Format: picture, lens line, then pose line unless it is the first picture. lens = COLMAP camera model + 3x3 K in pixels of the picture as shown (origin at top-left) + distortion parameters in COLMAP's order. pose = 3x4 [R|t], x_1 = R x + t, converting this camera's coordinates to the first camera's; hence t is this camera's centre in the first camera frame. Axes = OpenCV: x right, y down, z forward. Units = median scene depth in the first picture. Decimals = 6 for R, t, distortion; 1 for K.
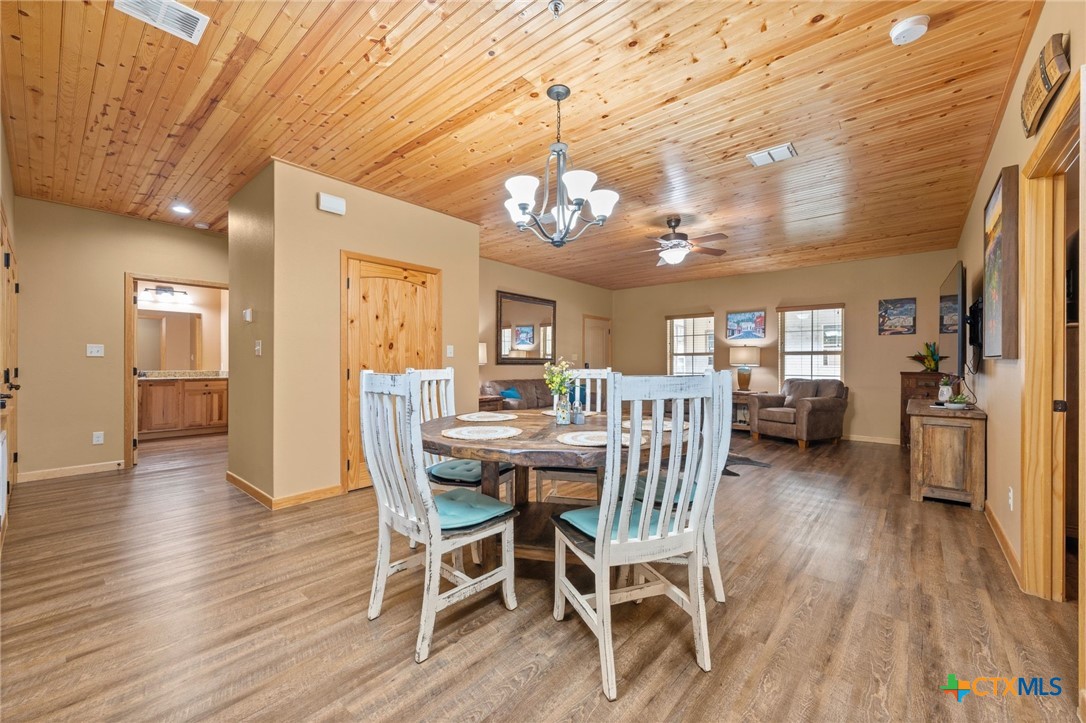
lens RADIAL K [[431.9, 0, 542.2], [0, 431.9, 363.5], [0, 0, 1]] dist [-0.000177, 0.000151]
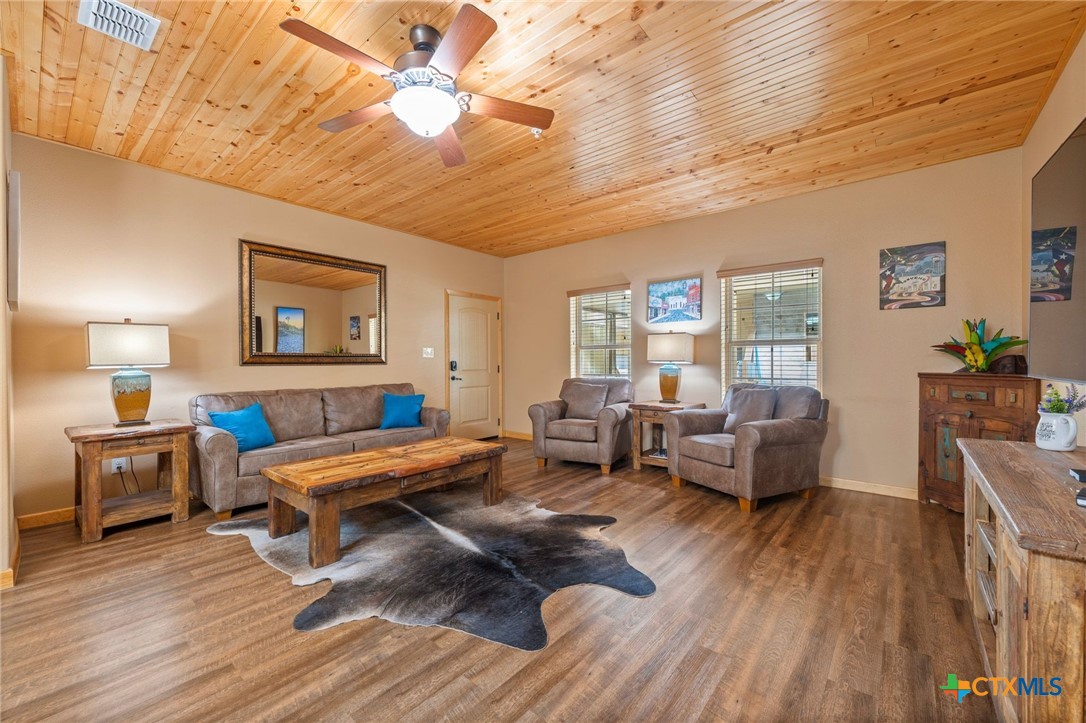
lens RADIAL K [[431.9, 0, 542.2], [0, 431.9, 363.5], [0, 0, 1]] dist [-0.000177, 0.000151]
pose [[0.999845, -0.008039, 0.015660, 0.313723], [0.007928, 0.999943, 0.007174, -0.000917], [-0.015717, -0.007049, 0.999852, 0.423892]]
